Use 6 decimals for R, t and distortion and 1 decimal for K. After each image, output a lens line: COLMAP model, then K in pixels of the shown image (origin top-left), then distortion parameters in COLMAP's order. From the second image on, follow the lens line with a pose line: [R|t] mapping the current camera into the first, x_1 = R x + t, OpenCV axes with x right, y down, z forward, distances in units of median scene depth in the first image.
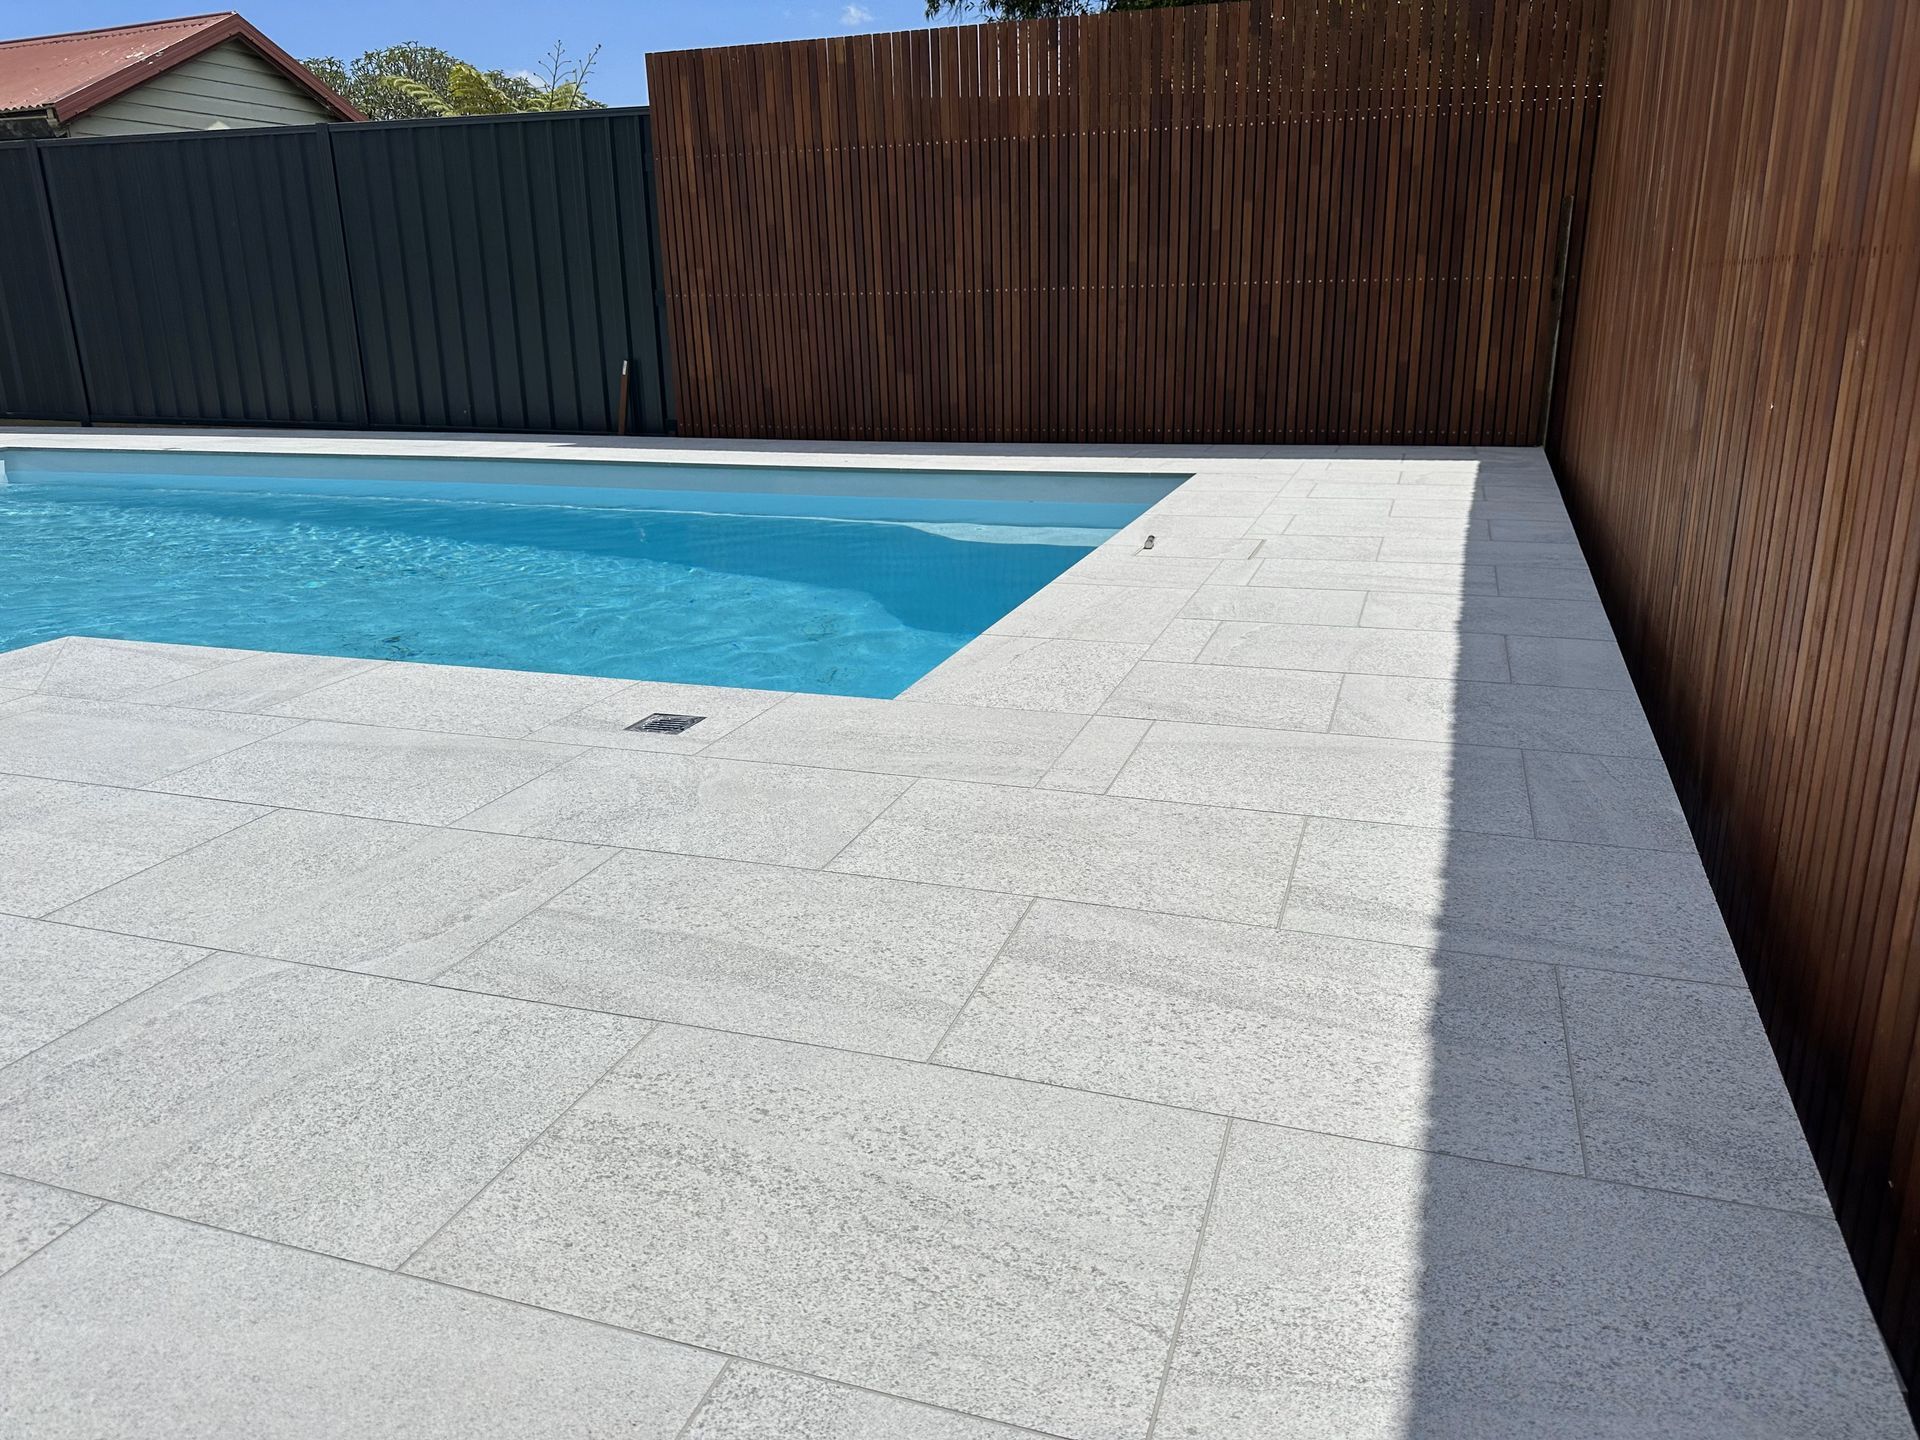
lens RADIAL K [[1365.4, 0, 961.4], [0, 1365.4, 710.4], [0, 0, 1]] dist [-0.004808, -0.013643]
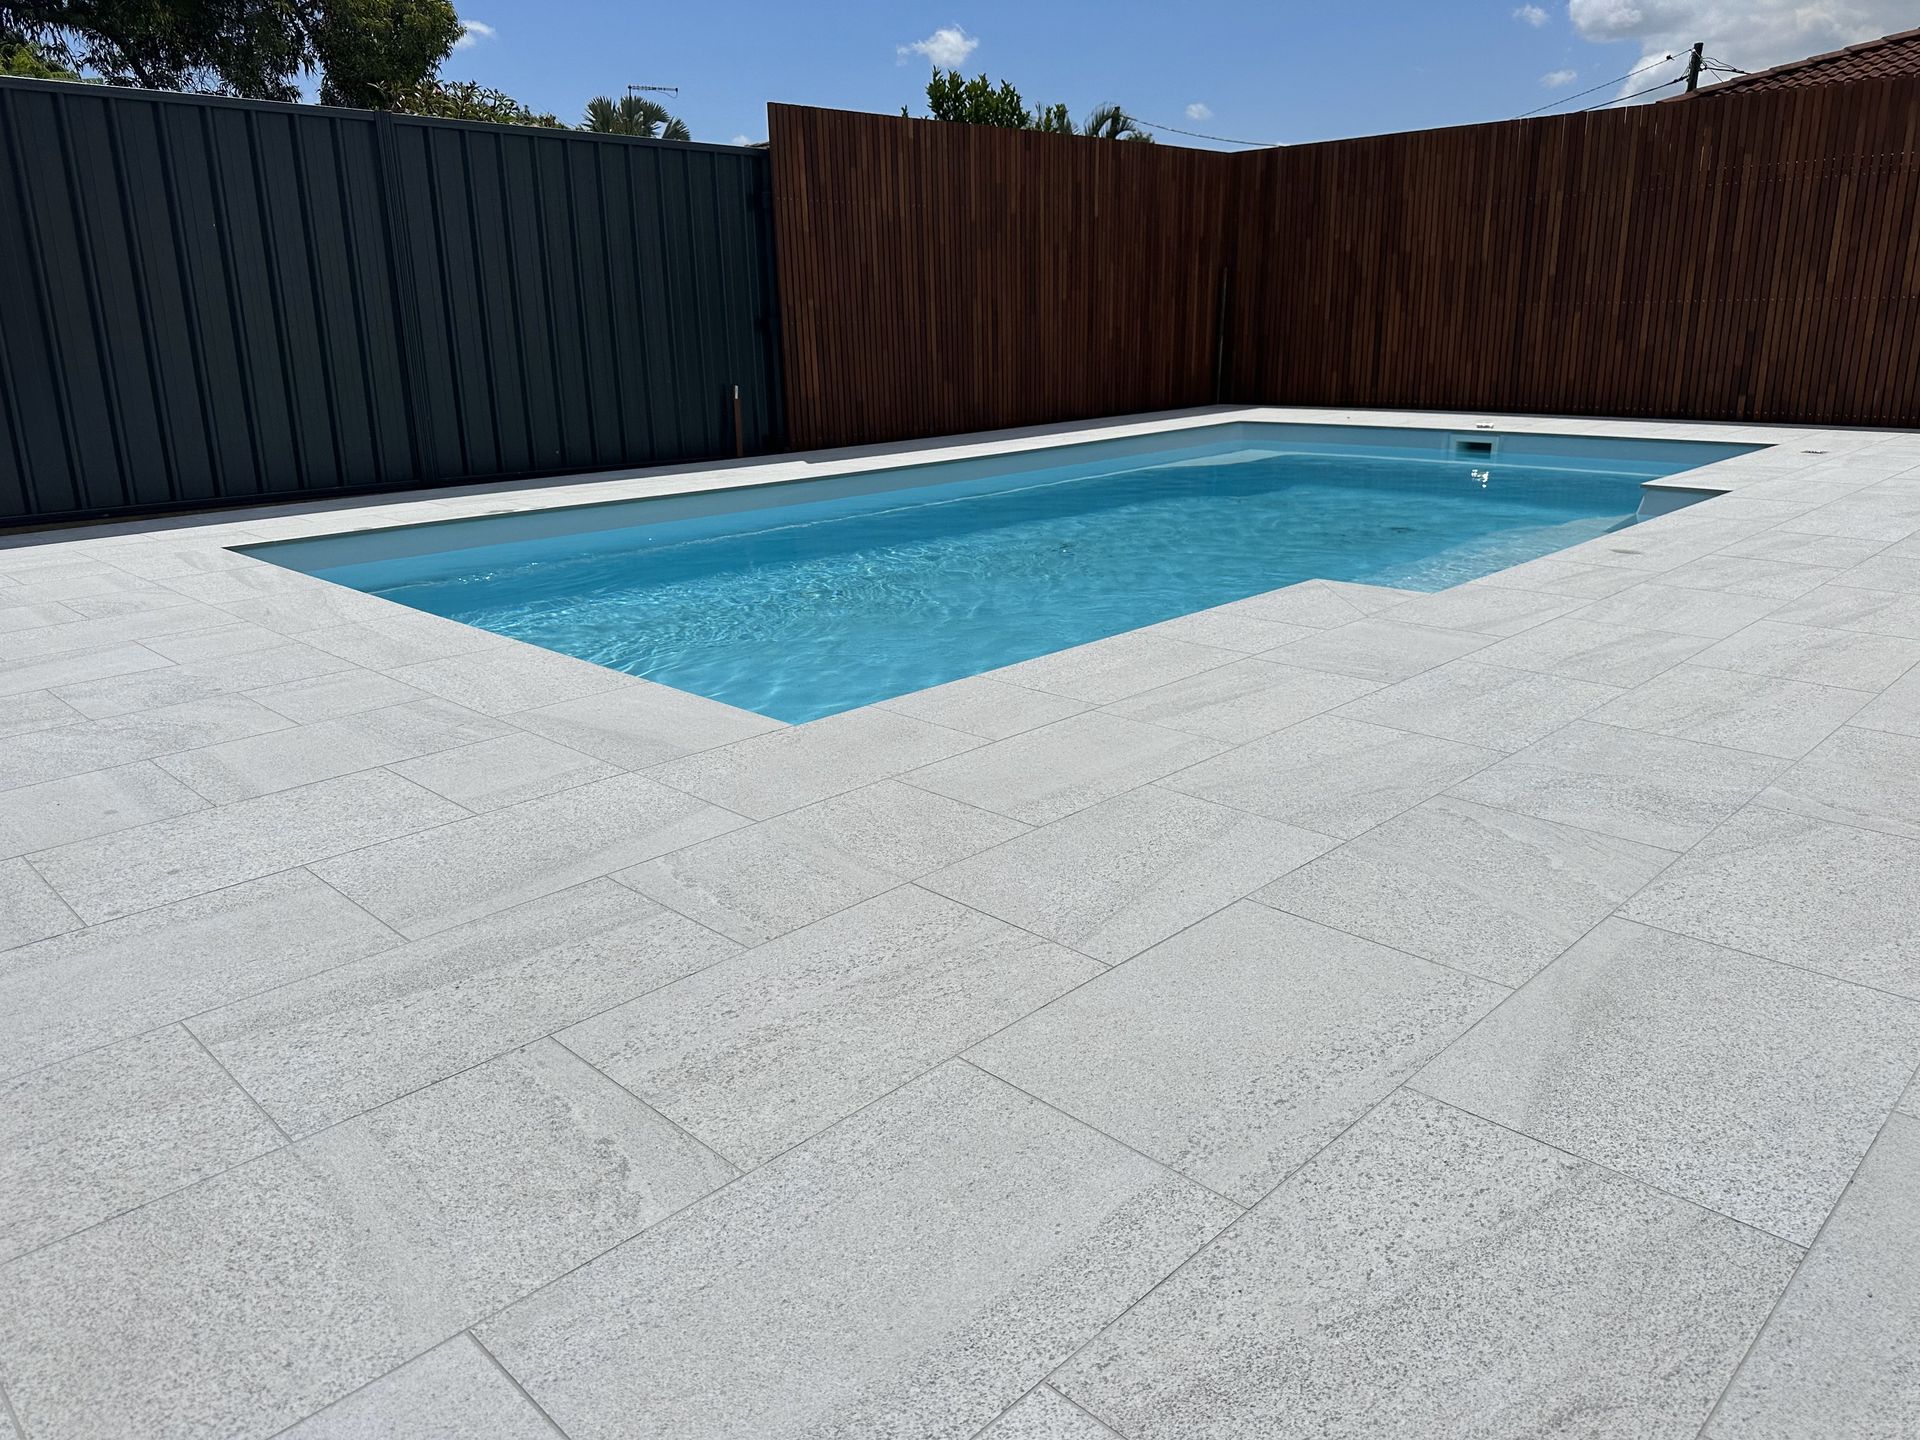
lens RADIAL K [[1365.4, 0, 958.6], [0, 1365.4, 717.2], [0, 0, 1]] dist [-0.004808, -0.013643]
pose [[0.427797, -0.250372, 0.868506, -1.244788], [0.272844, 0.951818, 0.139995, -0.124255], [-0.861711, 0.177077, 0.475498, 0.437614]]
